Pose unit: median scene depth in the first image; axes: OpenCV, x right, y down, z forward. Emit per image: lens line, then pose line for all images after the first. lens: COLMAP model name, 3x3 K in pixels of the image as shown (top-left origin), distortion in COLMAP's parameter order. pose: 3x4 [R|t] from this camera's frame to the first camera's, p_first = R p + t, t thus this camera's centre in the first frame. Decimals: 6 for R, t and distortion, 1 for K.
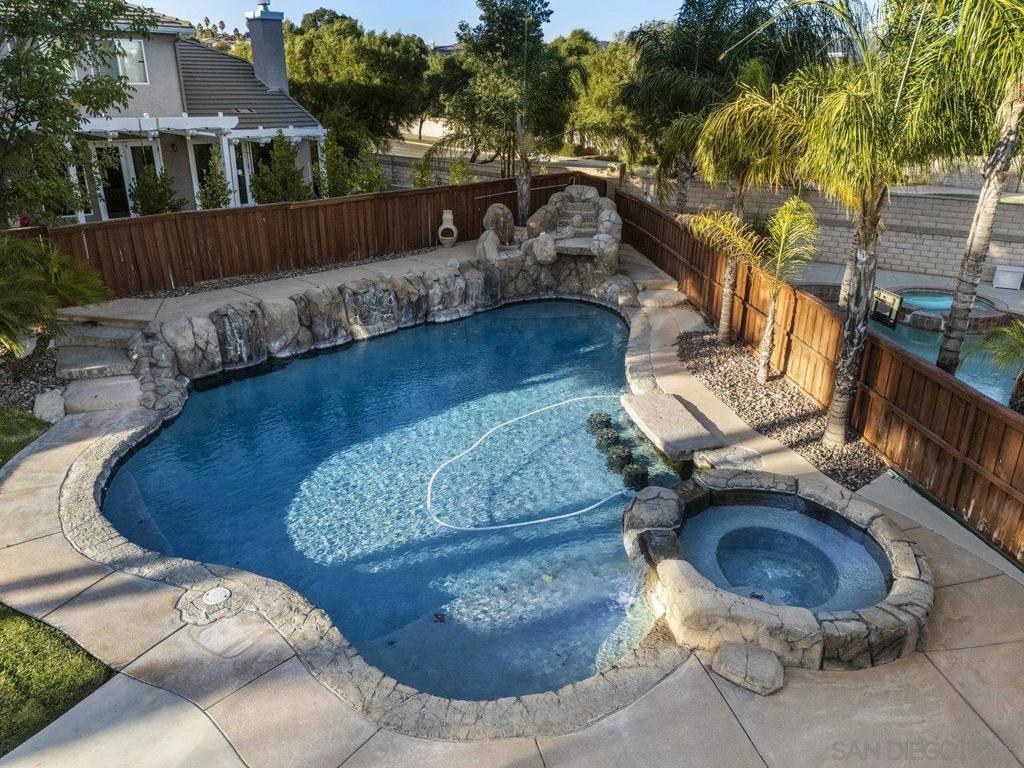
lens RADIAL K [[726.5, 0, 523.4], [0, 726.5, 398.8], [0, 0, 1]] dist [0.010536, 0.002832]
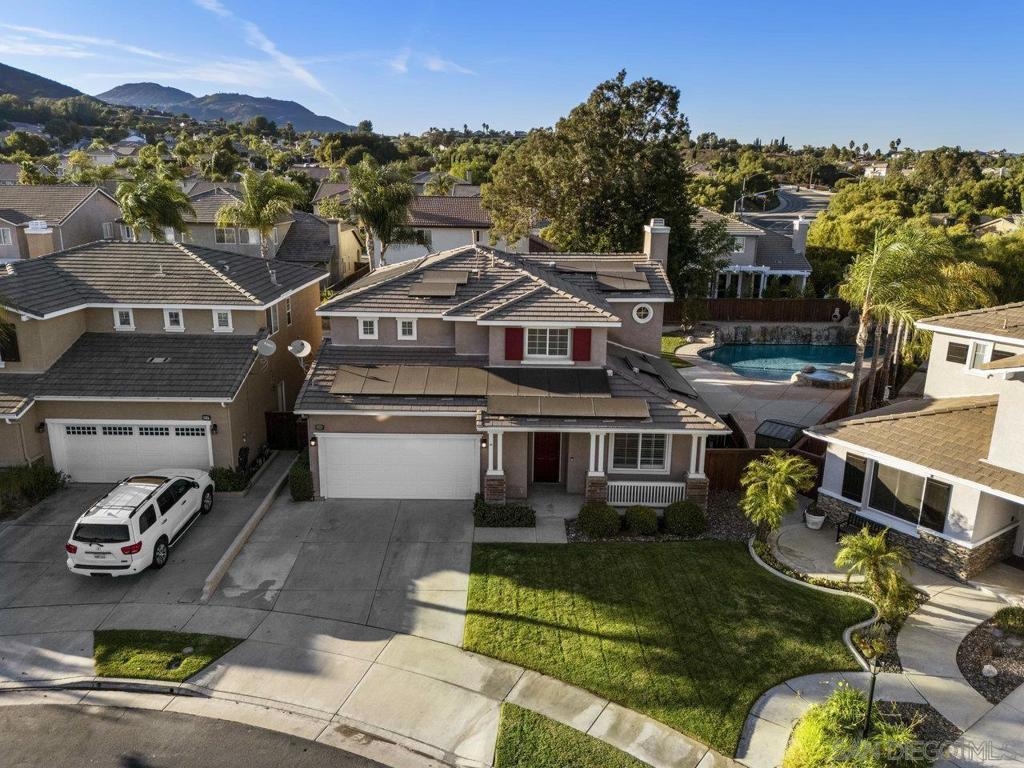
lens RADIAL K [[723.3, 0, 508.9], [0, 723.3, 387.5], [0, 0, 1]] dist [0.005862, 0.000149]
pose [[0.700349, 0.180966, -0.690480, 0.866847], [-0.281844, 0.958837, -0.034573, 0.407195], [0.655801, 0.218821, 0.722525, -1.479085]]
